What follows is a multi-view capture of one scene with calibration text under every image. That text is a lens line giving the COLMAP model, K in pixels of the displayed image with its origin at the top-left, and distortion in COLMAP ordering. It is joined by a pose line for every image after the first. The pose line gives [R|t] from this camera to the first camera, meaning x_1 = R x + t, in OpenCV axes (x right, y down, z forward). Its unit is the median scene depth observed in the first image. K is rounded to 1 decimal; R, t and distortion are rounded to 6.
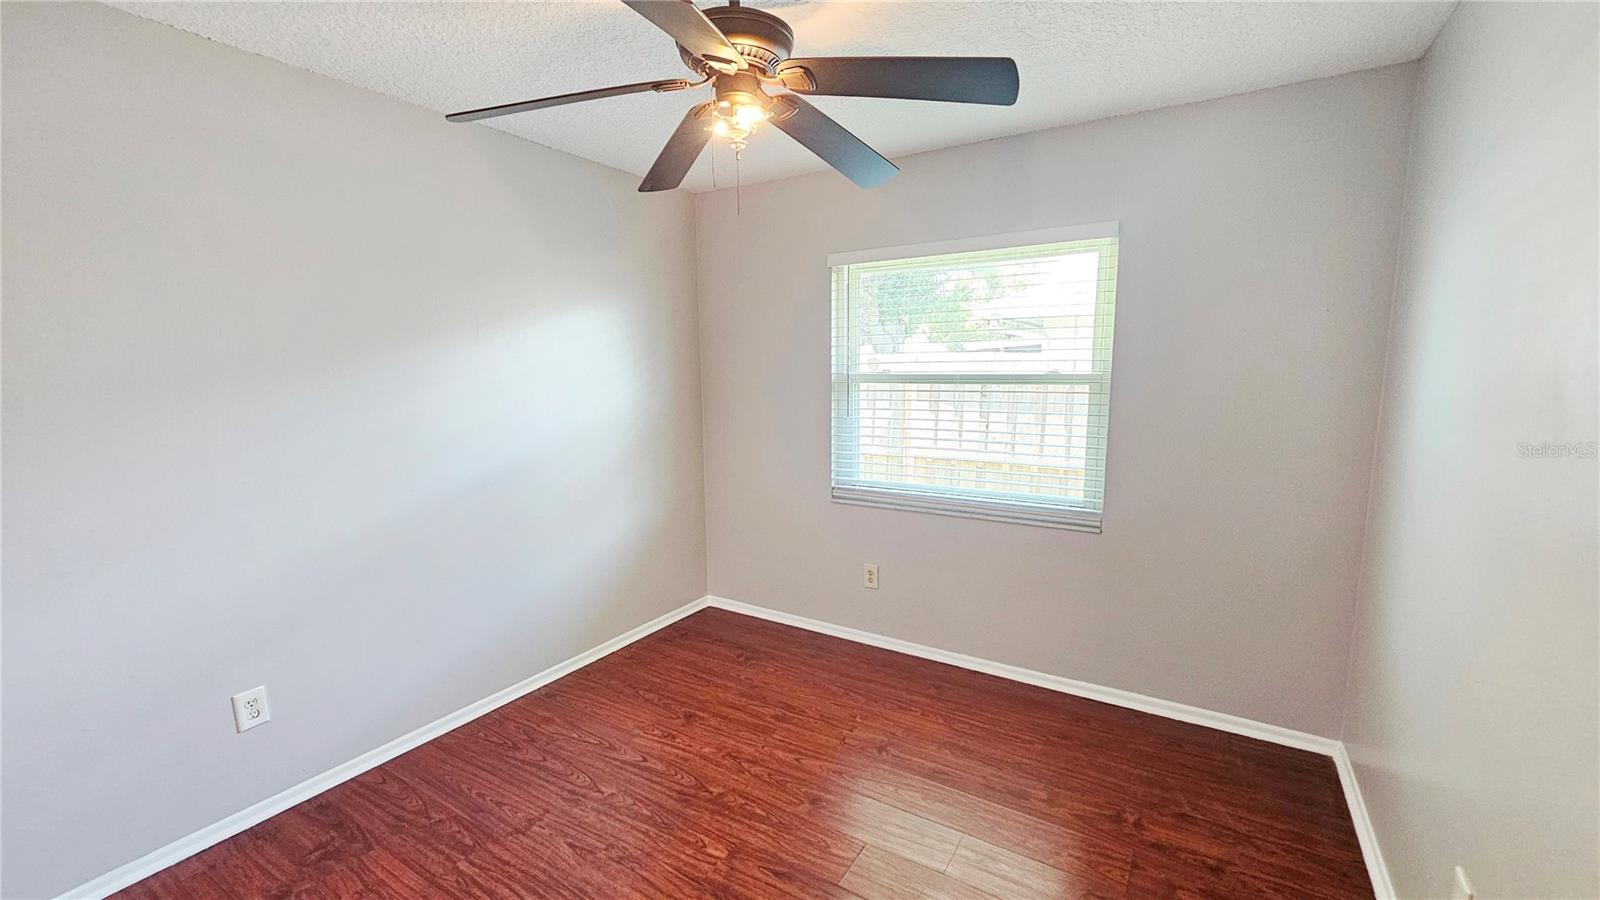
lens RADIAL K [[653.2, 0, 796.5], [0, 653.2, 443.9], [0, 0, 1]] dist [0.000708, -0.000482]
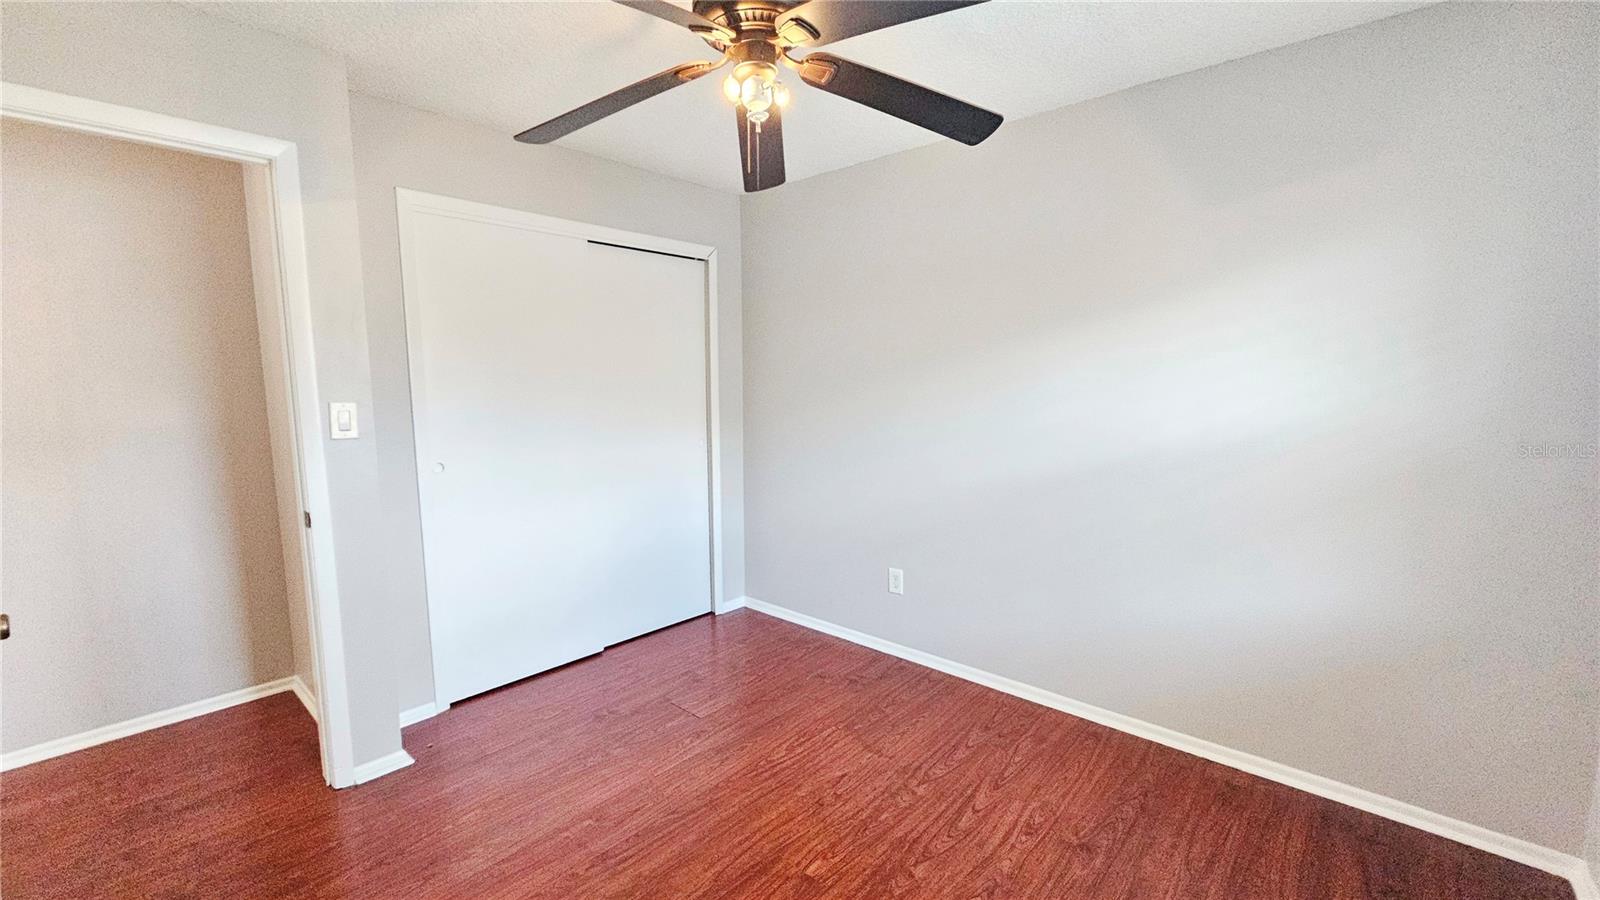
lens RADIAL K [[653.2, 0, 803.6], [0, 653.2, 455.0], [0, 0, 1]] dist [0.000708, -0.000482]
pose [[-0.158958, 0.126334, -0.979169, 0.625833], [-0.111933, 0.983079, 0.145010, -0.082296], [0.980920, 0.132651, -0.142127, 0.891862]]
